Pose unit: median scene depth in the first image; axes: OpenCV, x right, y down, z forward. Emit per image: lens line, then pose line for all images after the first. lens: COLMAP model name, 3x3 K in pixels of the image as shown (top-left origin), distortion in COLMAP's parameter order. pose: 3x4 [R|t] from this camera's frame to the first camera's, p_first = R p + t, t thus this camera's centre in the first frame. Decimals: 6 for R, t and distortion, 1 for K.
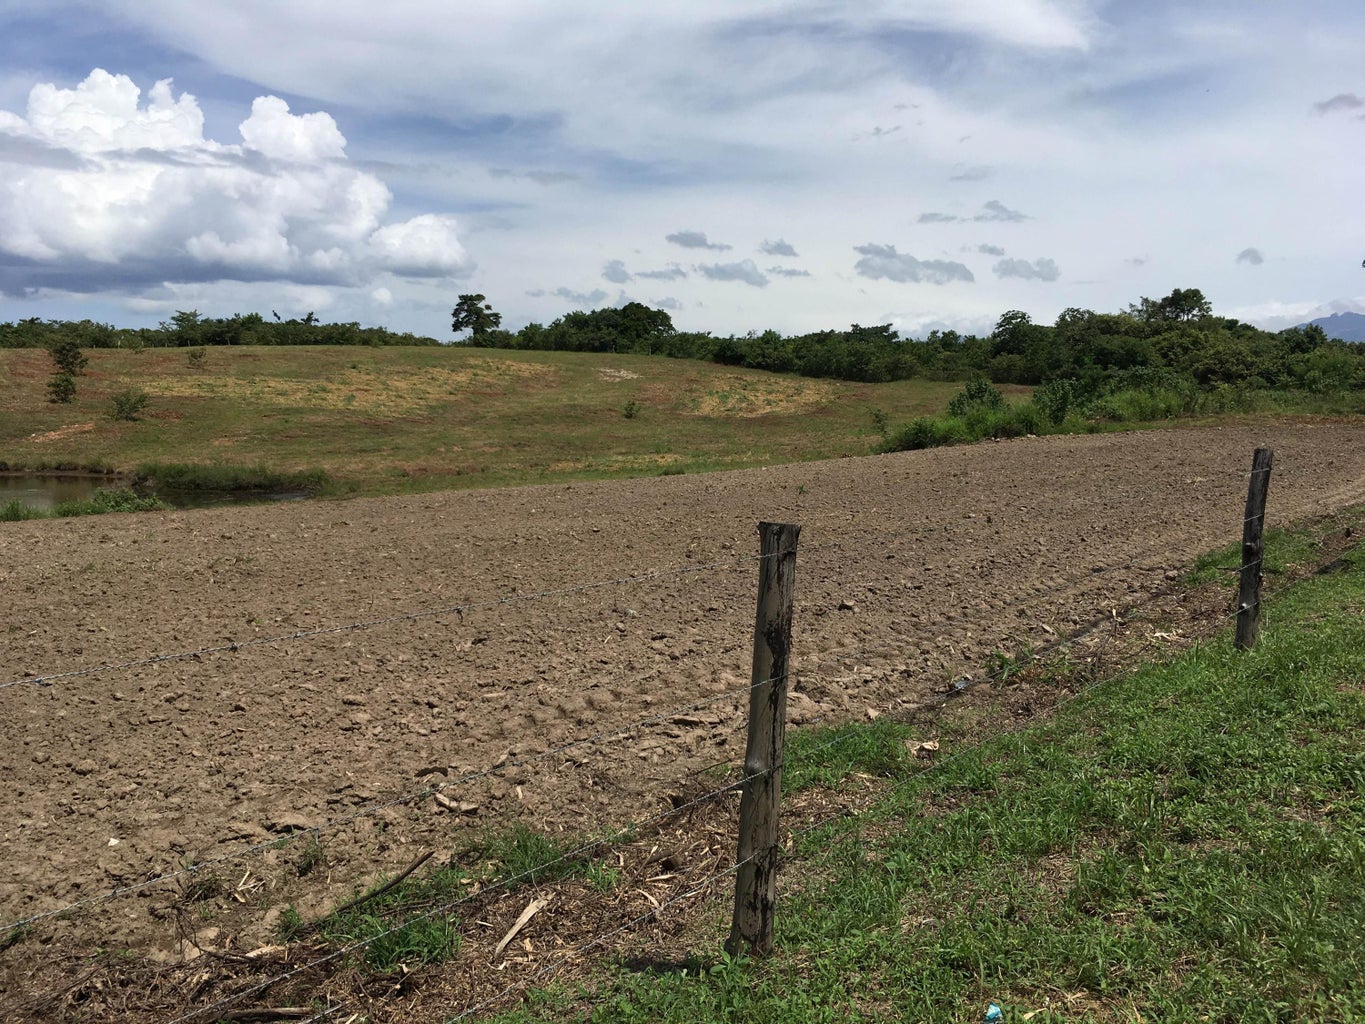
lens RADIAL K [[1162.1, 0, 679.8], [0, 1162.1, 536.1], [0, 0, 1]] dist [0.065487, -0.084637]
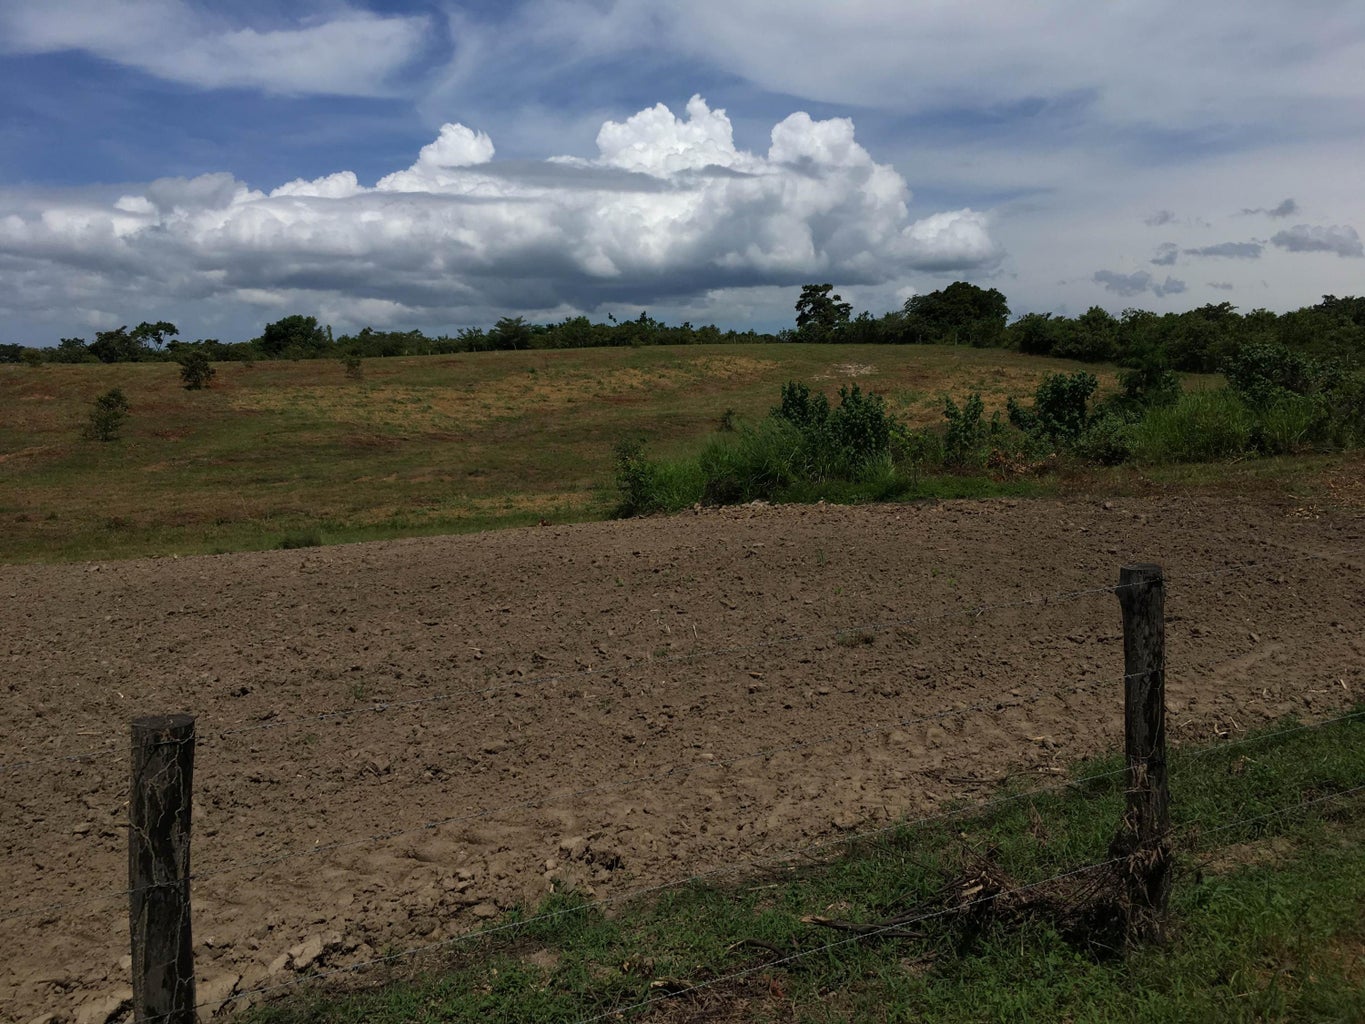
lens RADIAL K [[1167.7, 0, 682.5], [0, 1167.7, 512.0], [0, 0, 1]] dist [0.057309, -0.066168]
pose [[0.901120, 0.030724, -0.432479, 0.128124], [-0.038237, 0.999231, -0.008683, -0.019113], [0.431880, 0.024361, 0.901602, 0.142366]]
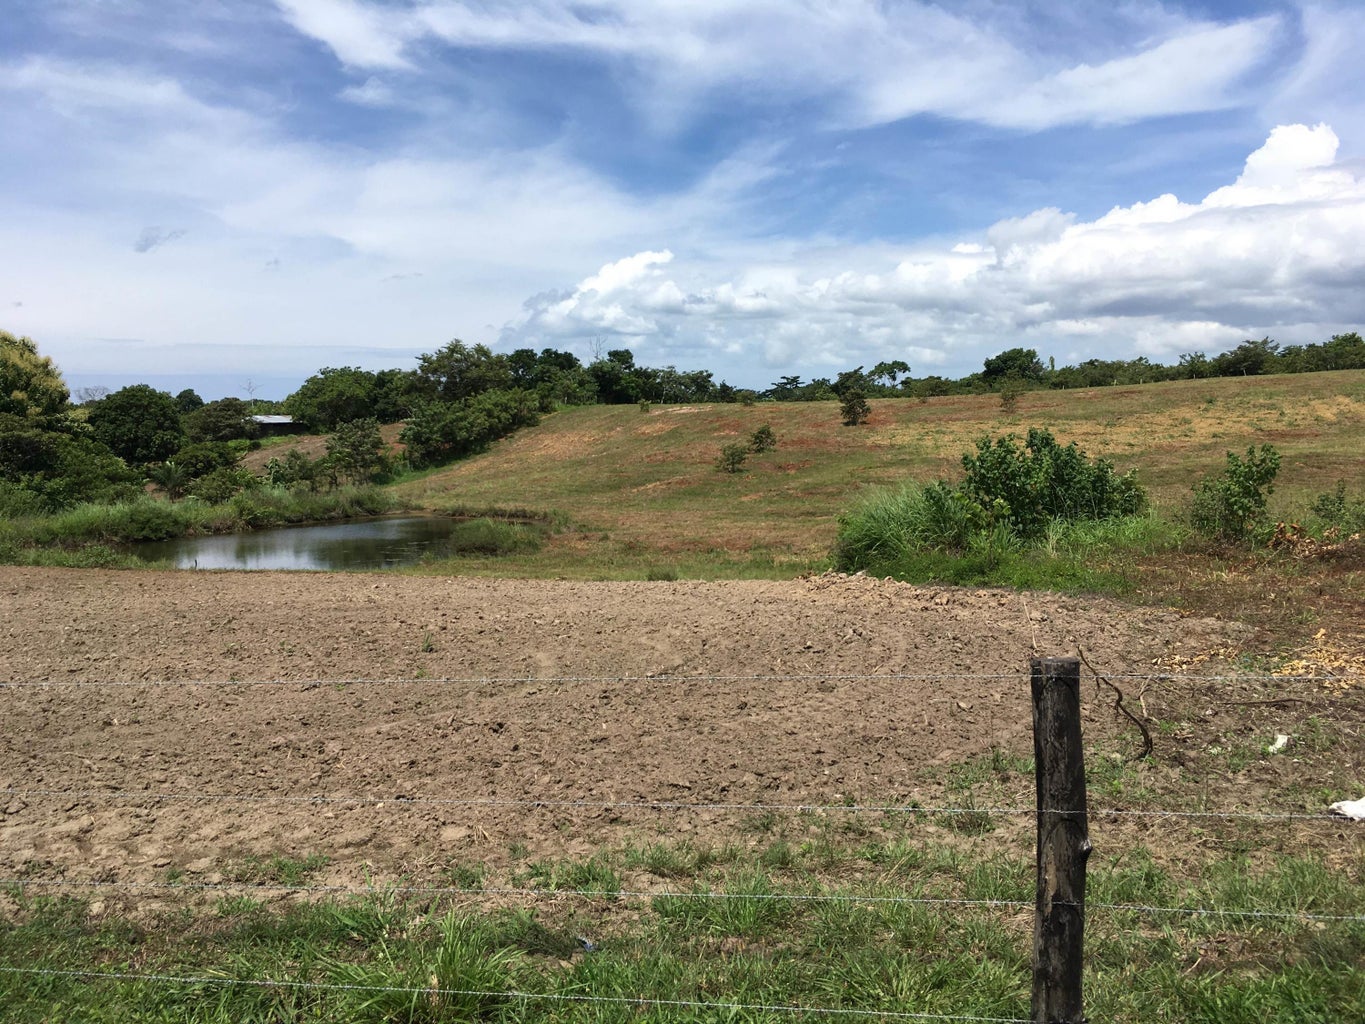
lens RADIAL K [[1172.4, 0, 682.5], [0, 1172.4, 512.0], [0, 0, 1]] dist [0.065240, -0.097805]
pose [[0.445781, 0.052308, -0.893613, 0.167643], [-0.093673, 0.995536, 0.011546, -0.026049], [0.890227, 0.078561, 0.448691, 0.189109]]
